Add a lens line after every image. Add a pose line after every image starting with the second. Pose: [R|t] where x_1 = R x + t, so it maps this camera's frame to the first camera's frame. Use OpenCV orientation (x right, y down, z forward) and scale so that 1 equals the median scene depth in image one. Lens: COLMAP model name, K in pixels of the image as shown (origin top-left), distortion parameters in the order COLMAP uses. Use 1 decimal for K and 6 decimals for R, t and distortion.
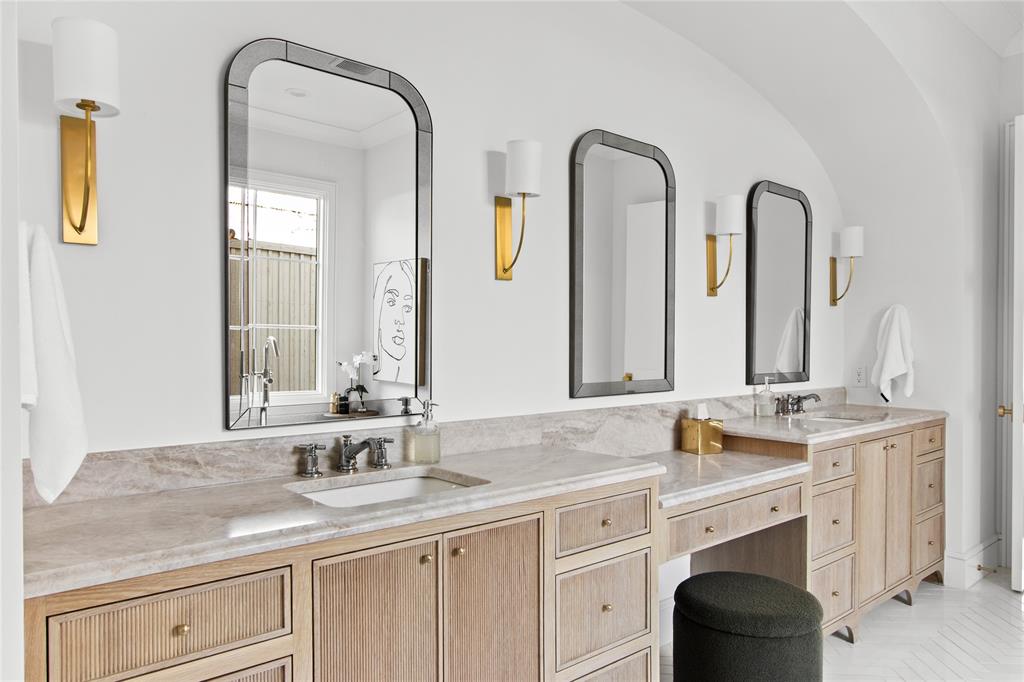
lens RADIAL K [[652.1, 0, 503.8], [0, 652.1, 358.3], [0, 0, 1]] dist [-0.023511, 0.012575]
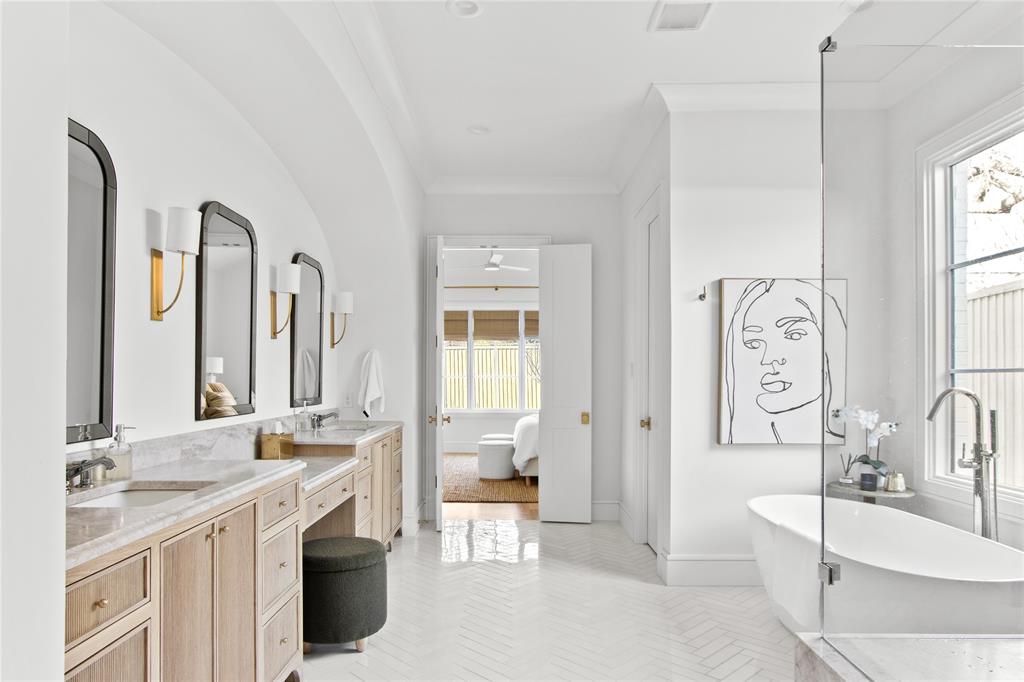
lens RADIAL K [[583.1, 0, 512.7], [0, 583.1, 377.8], [0, 0, 1]] dist [0.001348, 0.000865]
pose [[0.644343, 0.006547, 0.764709, -0.321563], [0.006210, 0.999886, -0.013794, 0.000487], [-0.764711, 0.013637, 0.644229, -0.129947]]
